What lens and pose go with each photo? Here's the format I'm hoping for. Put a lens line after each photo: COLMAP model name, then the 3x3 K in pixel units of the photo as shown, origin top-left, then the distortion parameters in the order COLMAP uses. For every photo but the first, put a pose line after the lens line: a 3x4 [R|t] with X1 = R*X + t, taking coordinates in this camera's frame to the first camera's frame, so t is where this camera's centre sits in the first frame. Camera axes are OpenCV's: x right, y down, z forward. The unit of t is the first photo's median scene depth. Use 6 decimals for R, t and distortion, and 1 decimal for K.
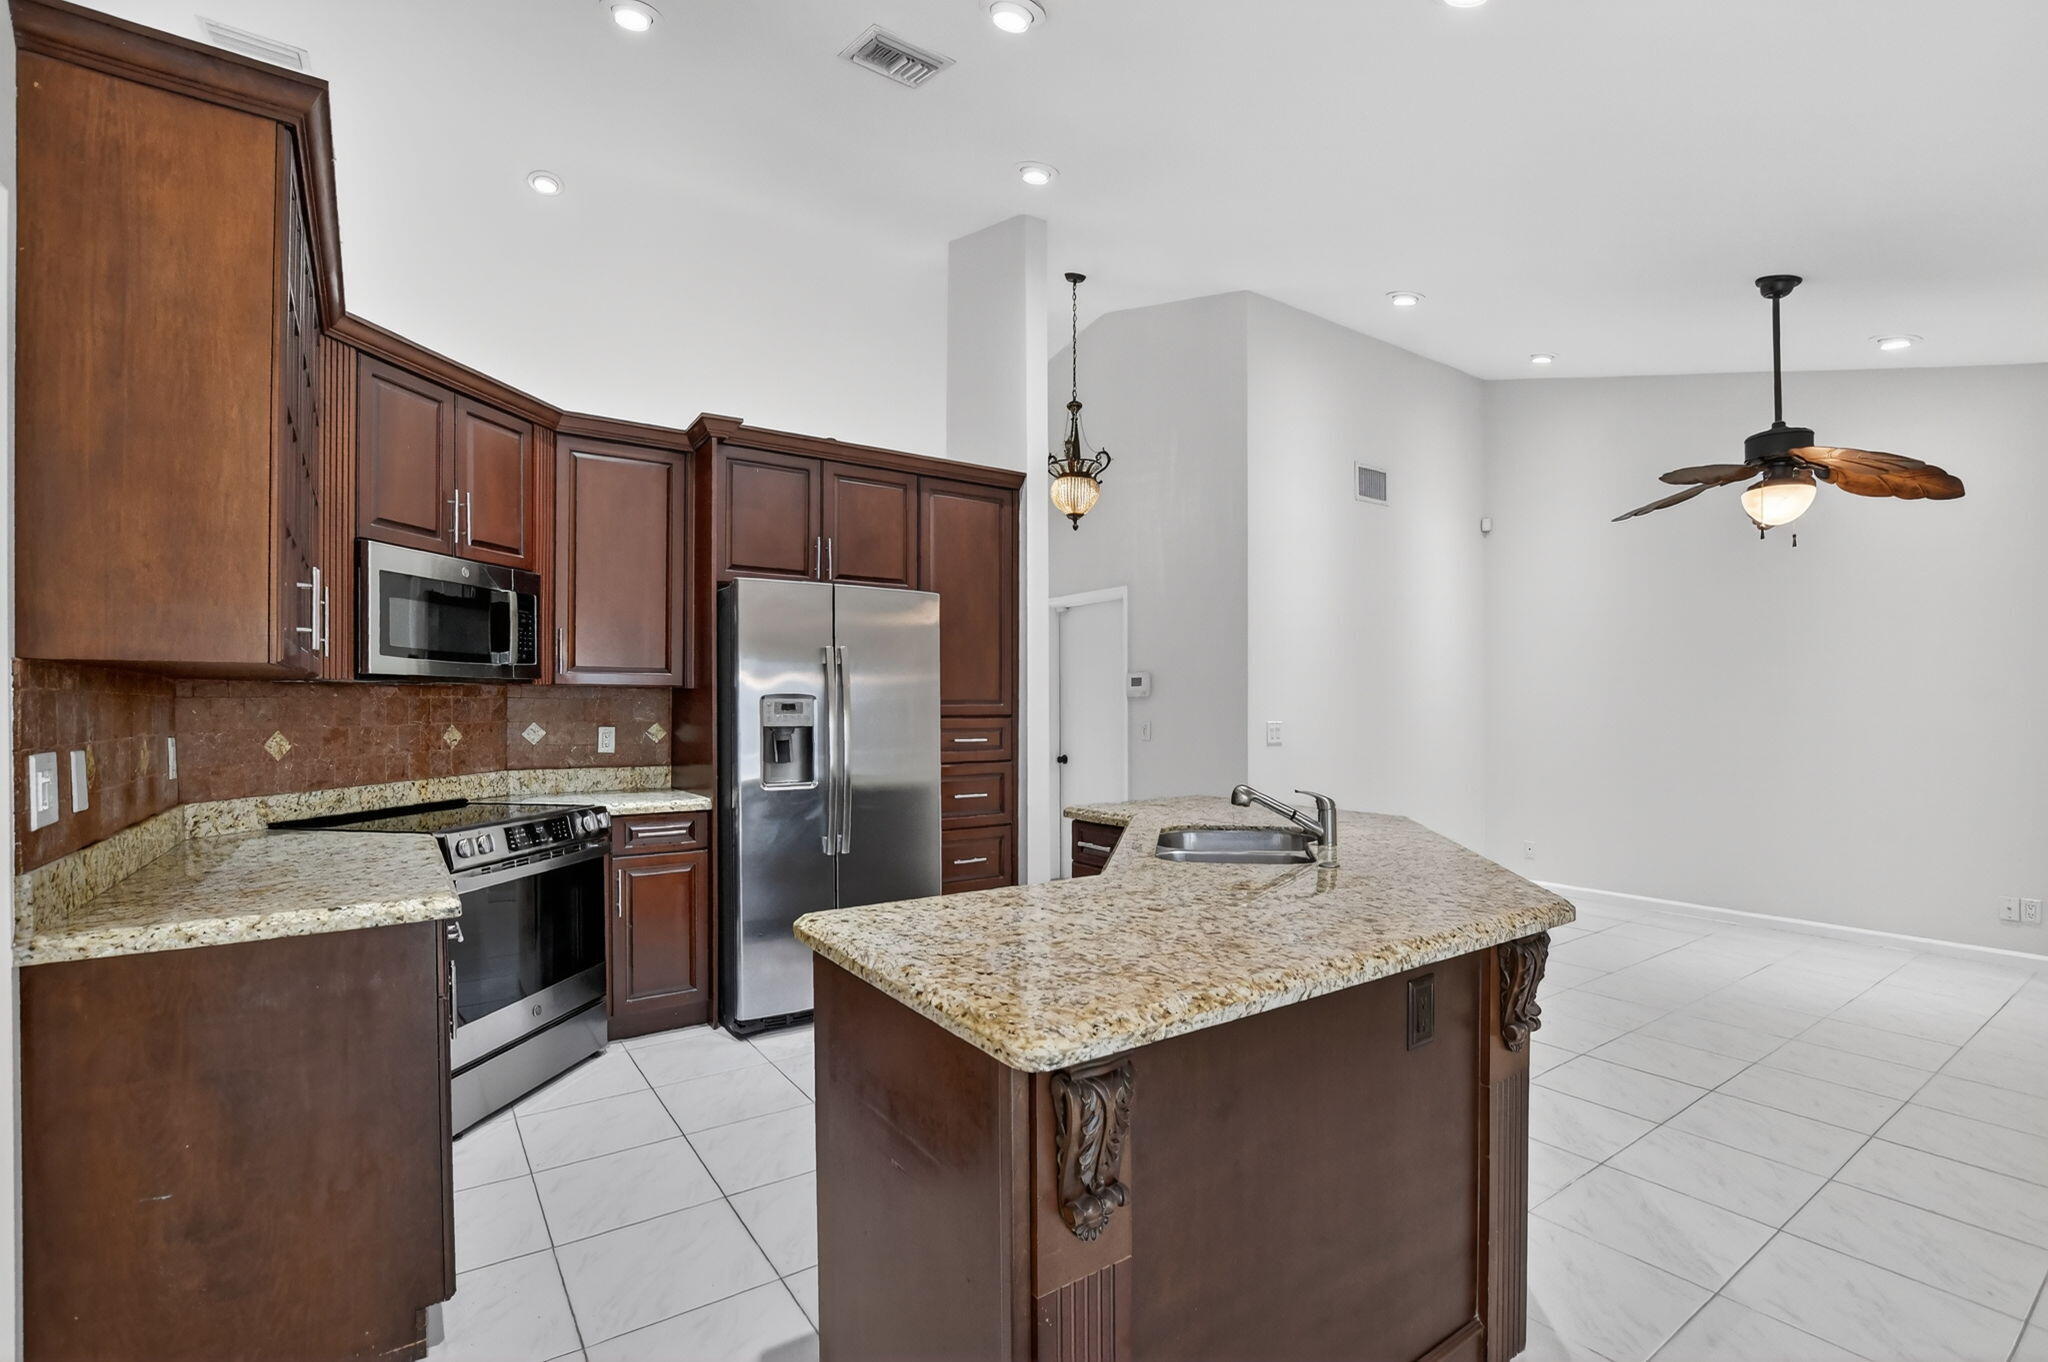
lens RADIAL K [[919.5, 0, 1020.1], [0, 919.5, 700.0], [0, 0, 1]] dist [-0.029097, 0.003336]
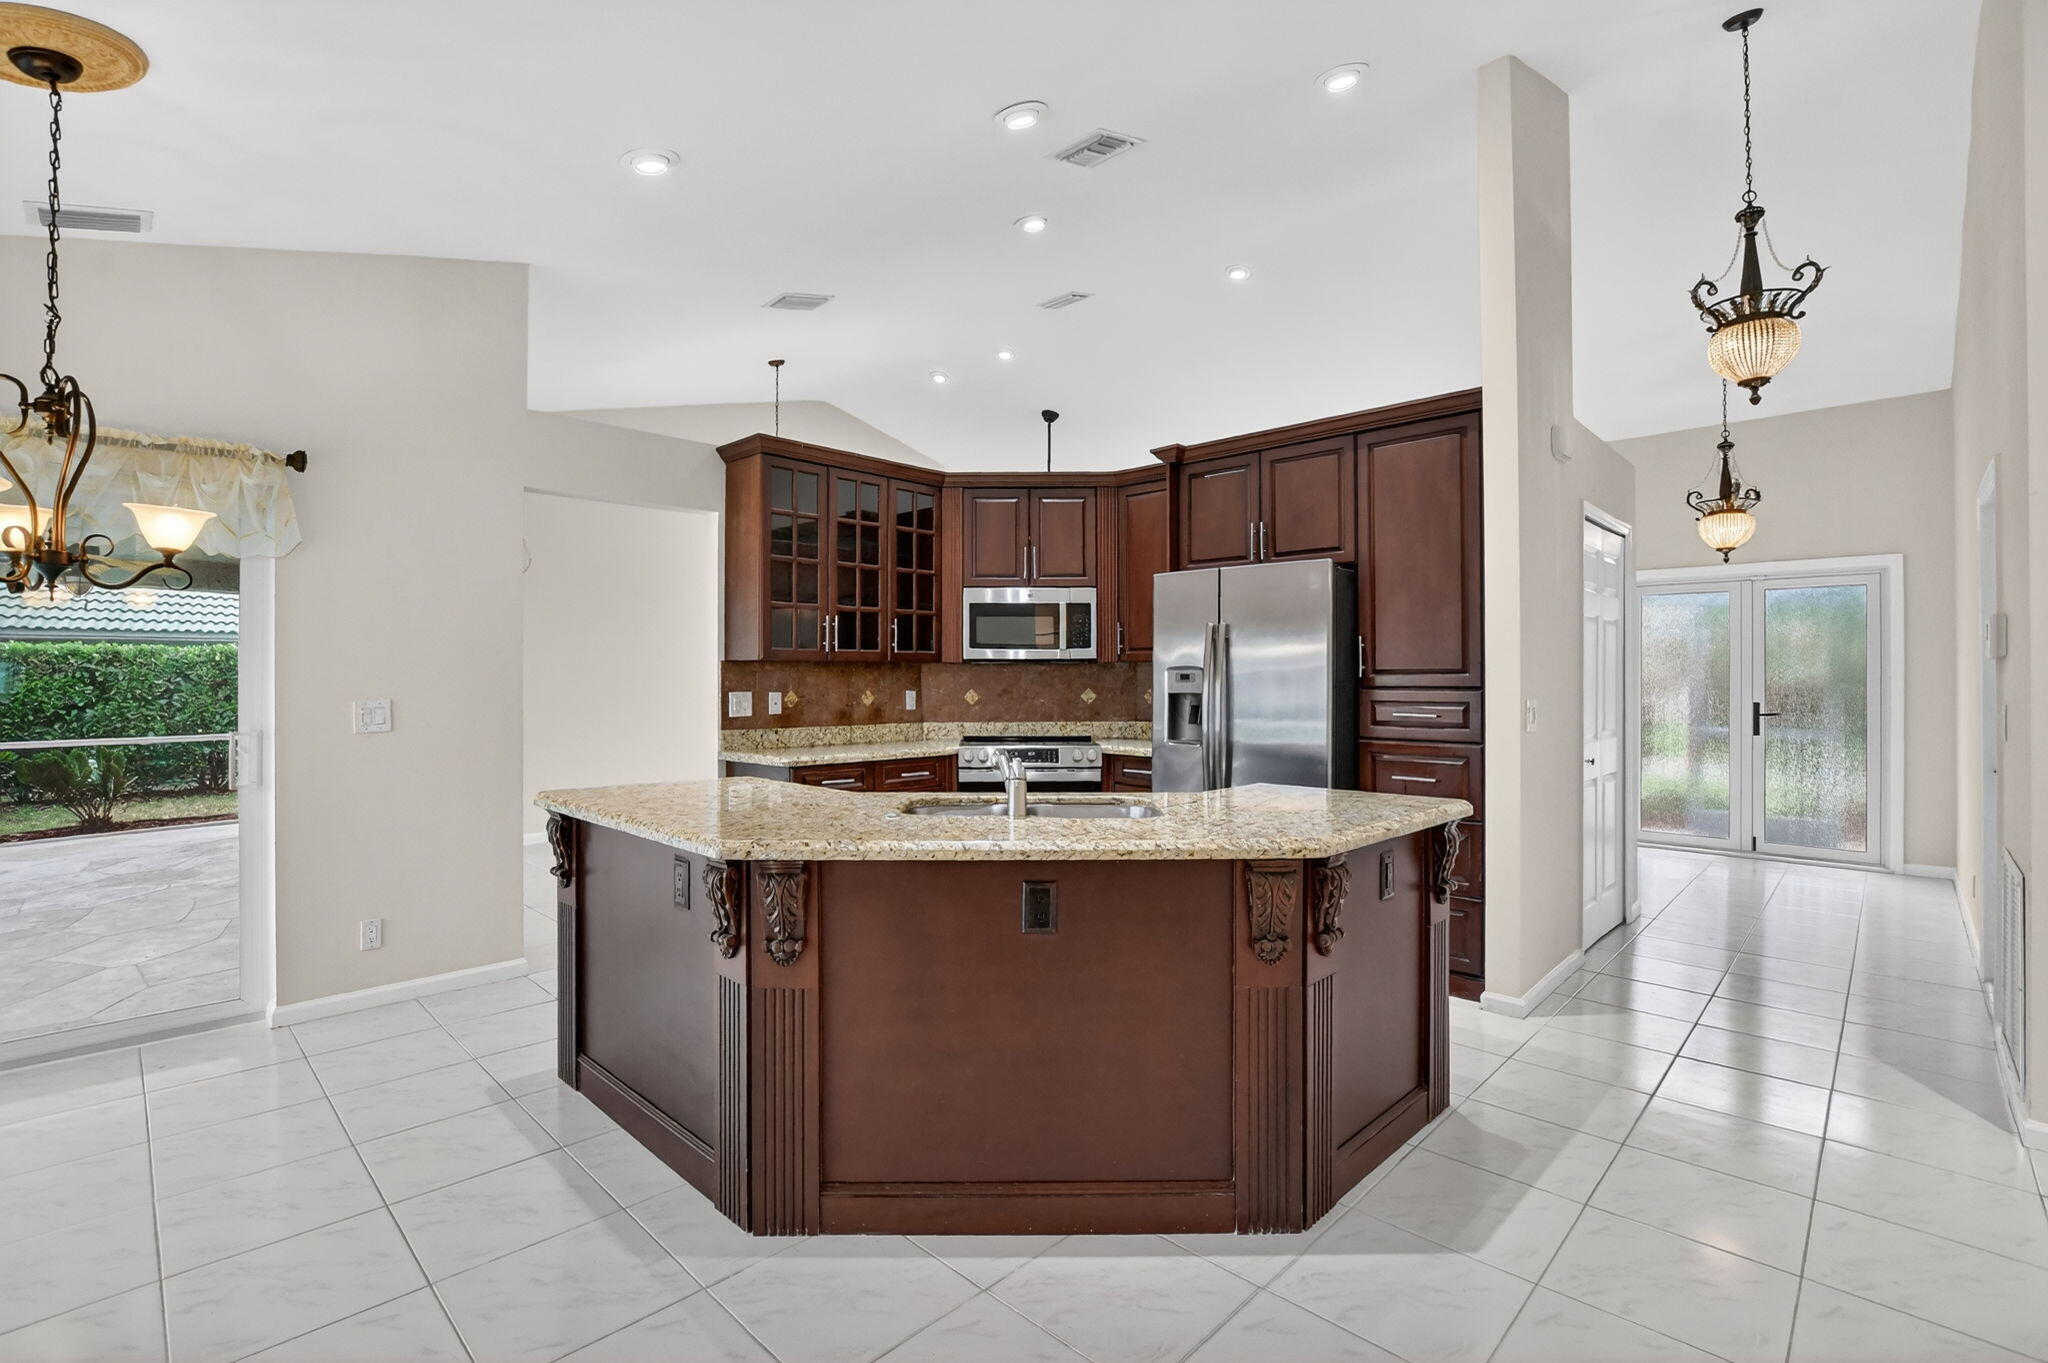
lens RADIAL K [[919.5, 0, 1026.7], [0, 919.5, 672.5], [0, 0, 1]] dist [-0.029097, 0.003336]
pose [[0.203411, -0.004855, -0.979081, 0.834305], [0.005746, 0.999976, -0.003765, 0.004753], [0.979077, -0.004860, 0.203434, 0.529650]]
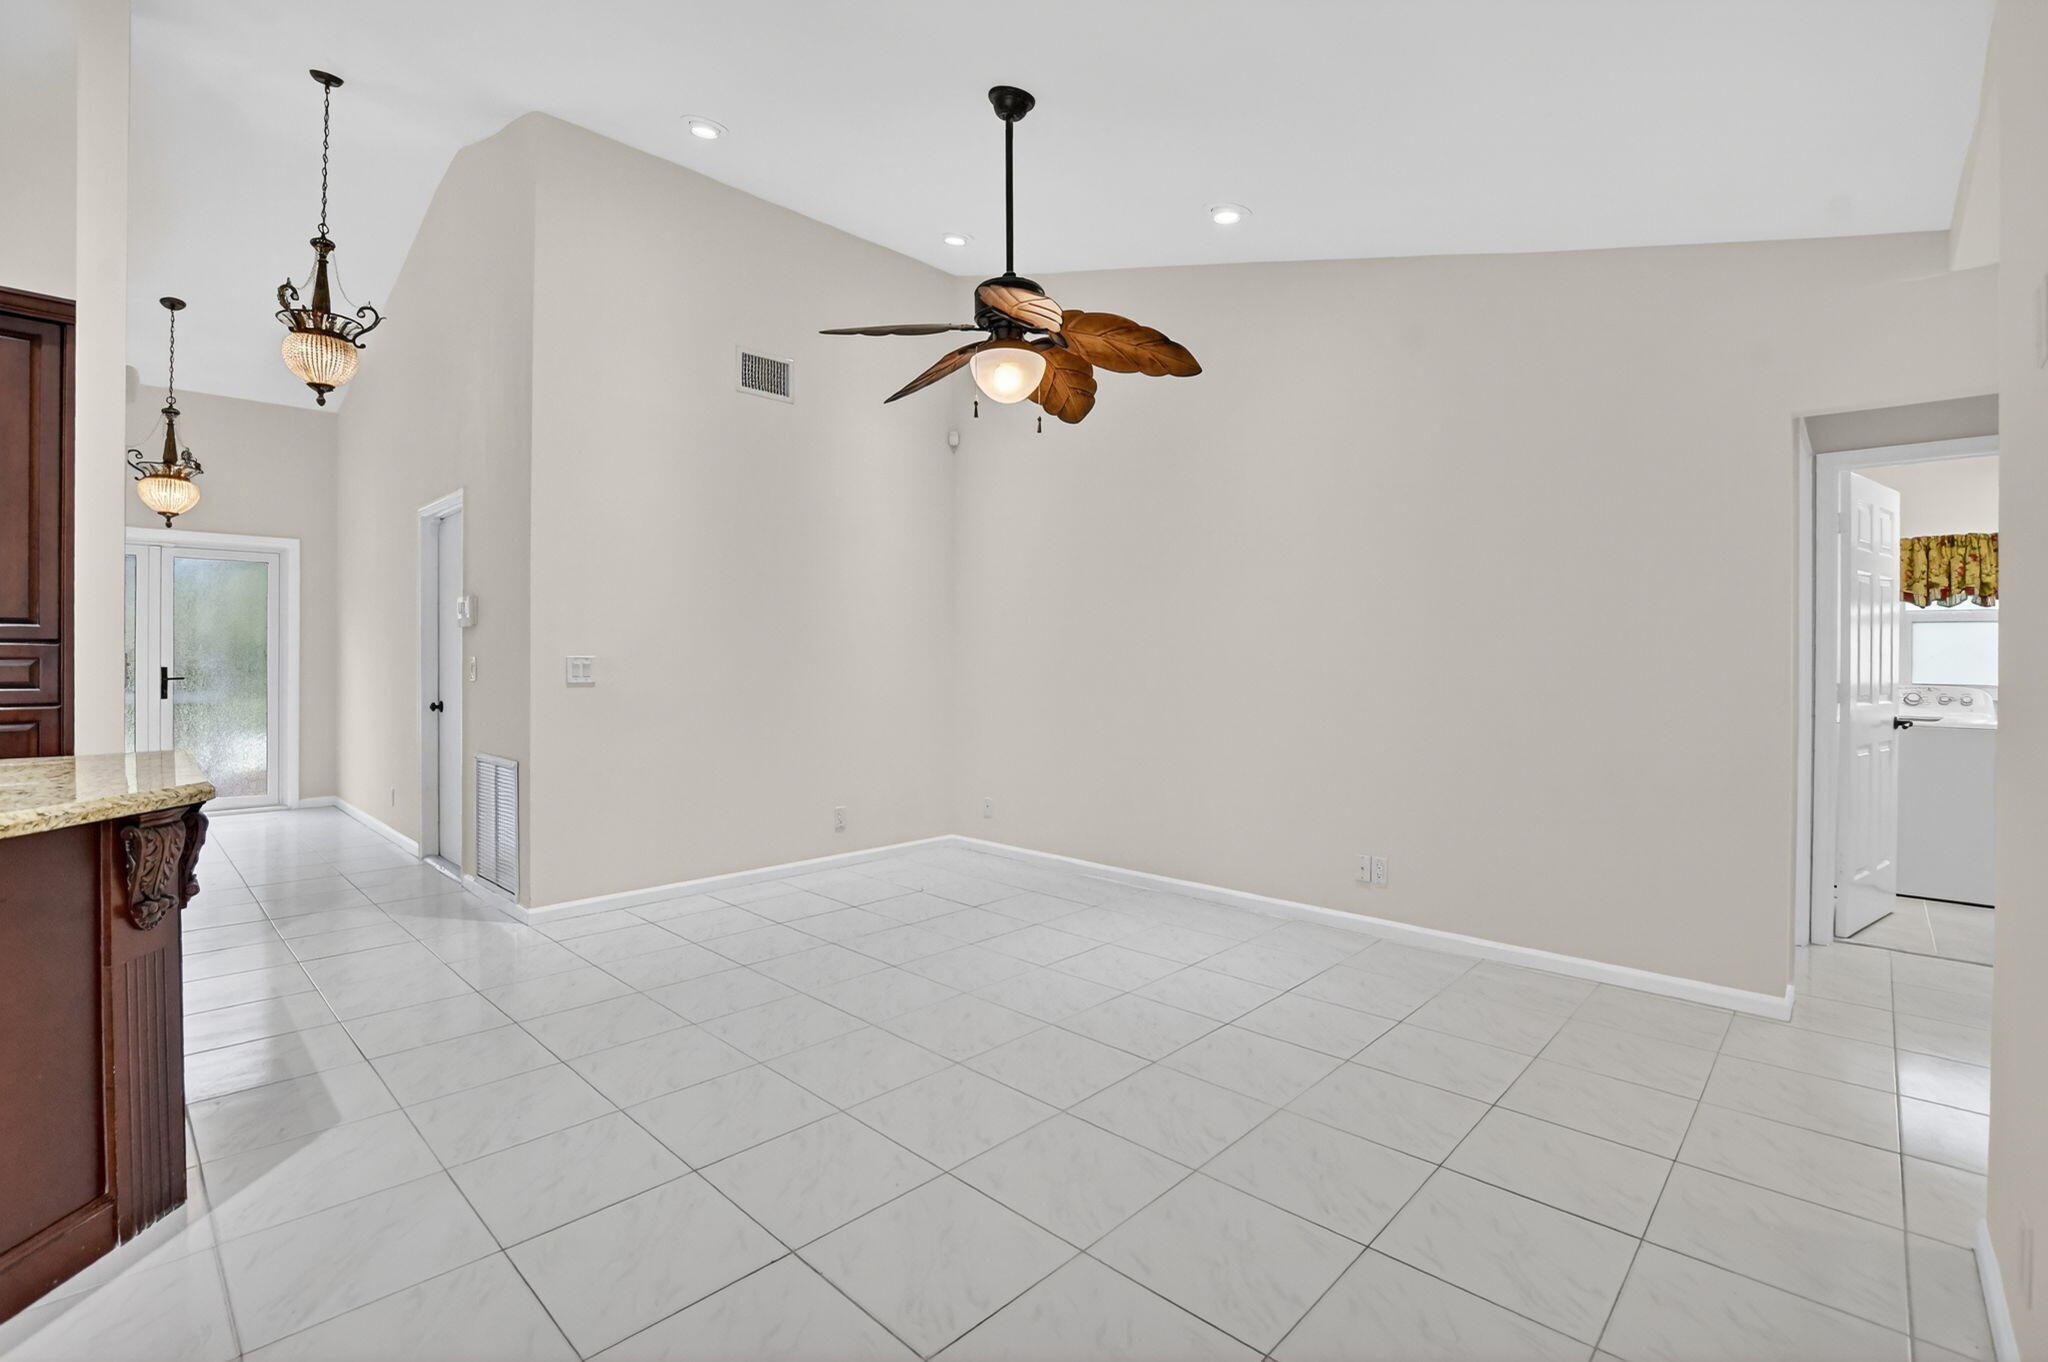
lens RADIAL K [[919.5, 0, 1010.3], [0, 919.5, 650.0], [0, 0, 1]] dist [-0.029097, 0.003336]
pose [[0.979872, 0.006141, 0.199531, 0.687557], [-0.005791, 0.999981, -0.002336, 0.025449], [-0.199541, 0.001133, 0.979889, 0.210001]]
